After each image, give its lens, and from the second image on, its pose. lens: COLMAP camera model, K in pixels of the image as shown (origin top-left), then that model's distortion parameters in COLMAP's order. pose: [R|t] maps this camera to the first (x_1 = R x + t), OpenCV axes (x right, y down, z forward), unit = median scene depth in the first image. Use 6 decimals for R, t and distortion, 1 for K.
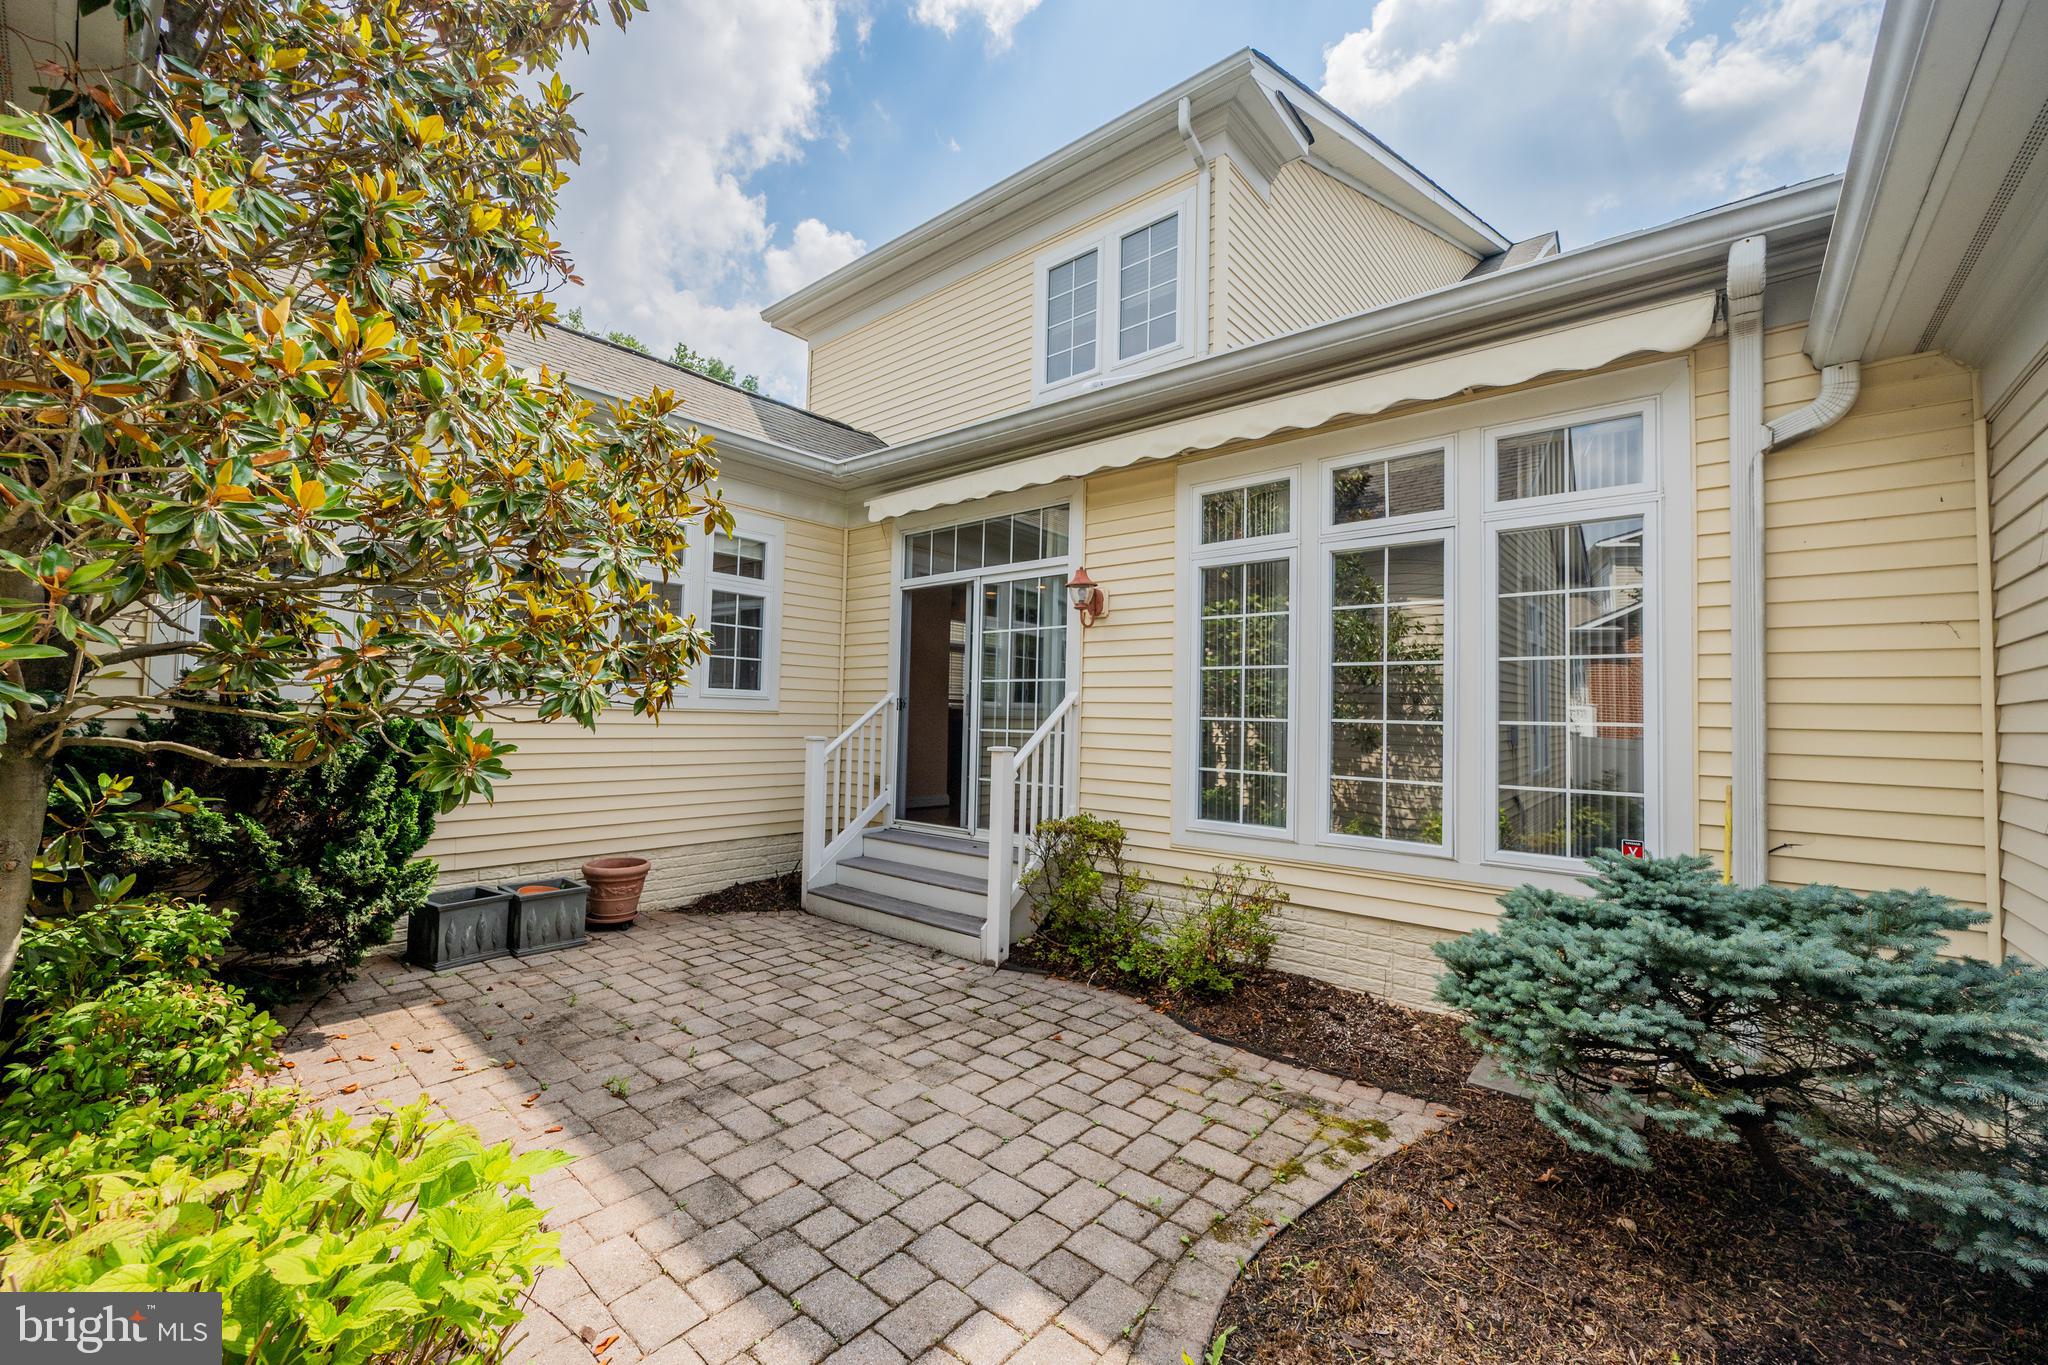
lens RADIAL K [[807.7, 0, 1037.2], [0, 807.7, 679.7], [0, 0, 1]] dist [0.001067, -0.000596]
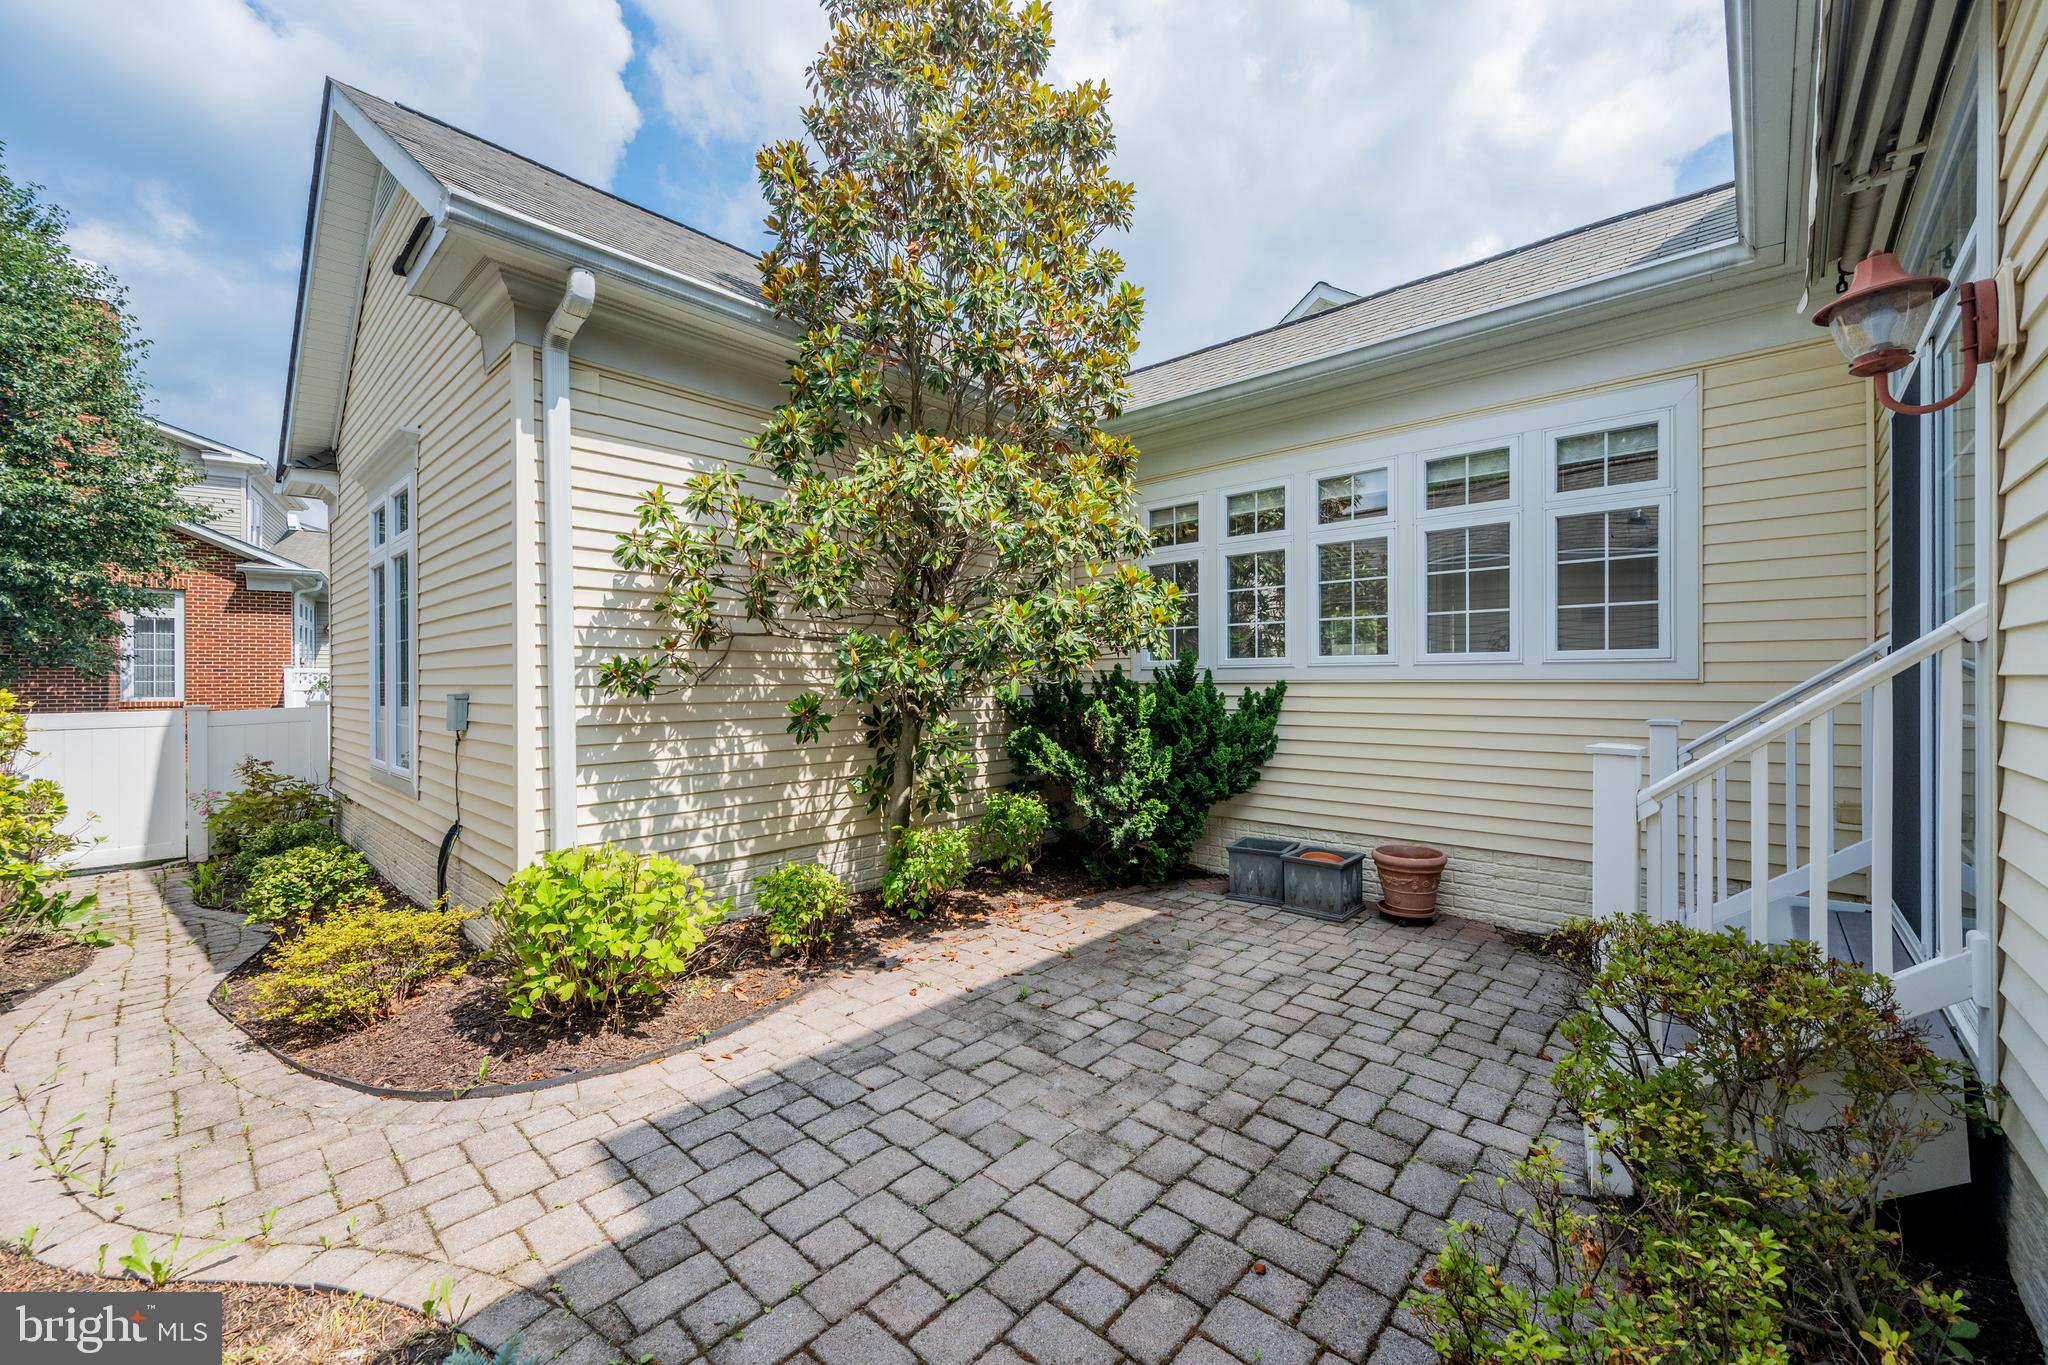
lens RADIAL K [[807.7, 0, 1010.7], [0, 807.7, 673.6], [0, 0, 1]] dist [0.001067, -0.000596]
pose [[-0.053334, -0.031069, -0.998093, 0.571057], [0.048882, 0.998236, -0.033686, 0.051040], [0.997380, -0.050585, -0.051722, 0.850798]]
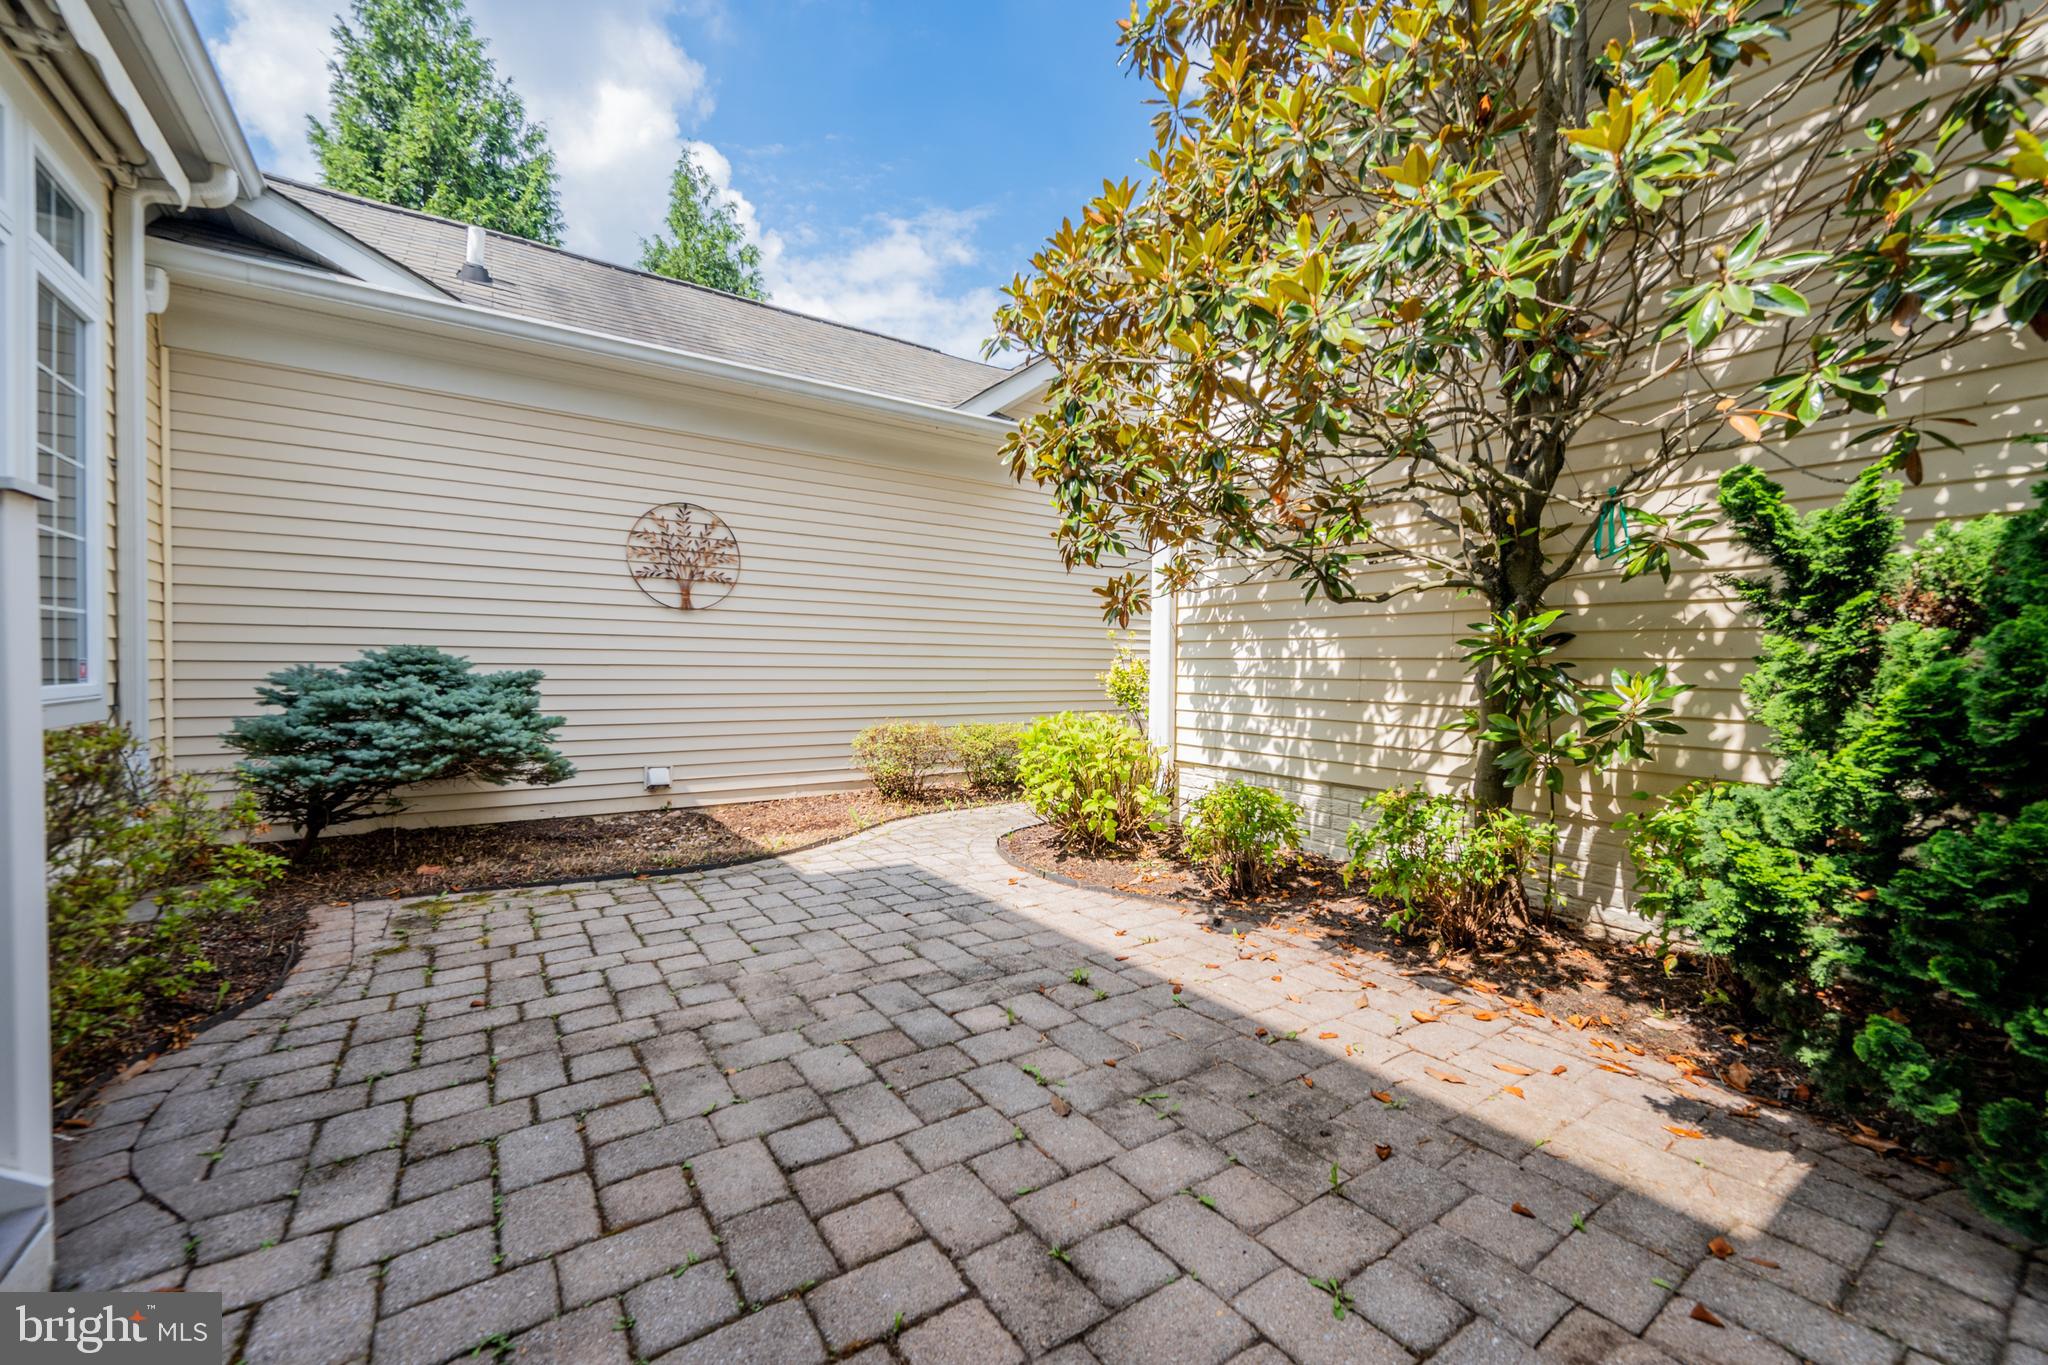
lens RADIAL K [[807.7, 0, 1028.8], [0, 807.7, 680.3], [0, 0, 1]] dist [0.001067, -0.000596]
pose [[-0.962611, -0.039183, 0.268040, -0.538529], [-0.045991, 0.998758, -0.019163, 0.173427], [-0.266956, -0.030774, -0.963217, 1.456835]]
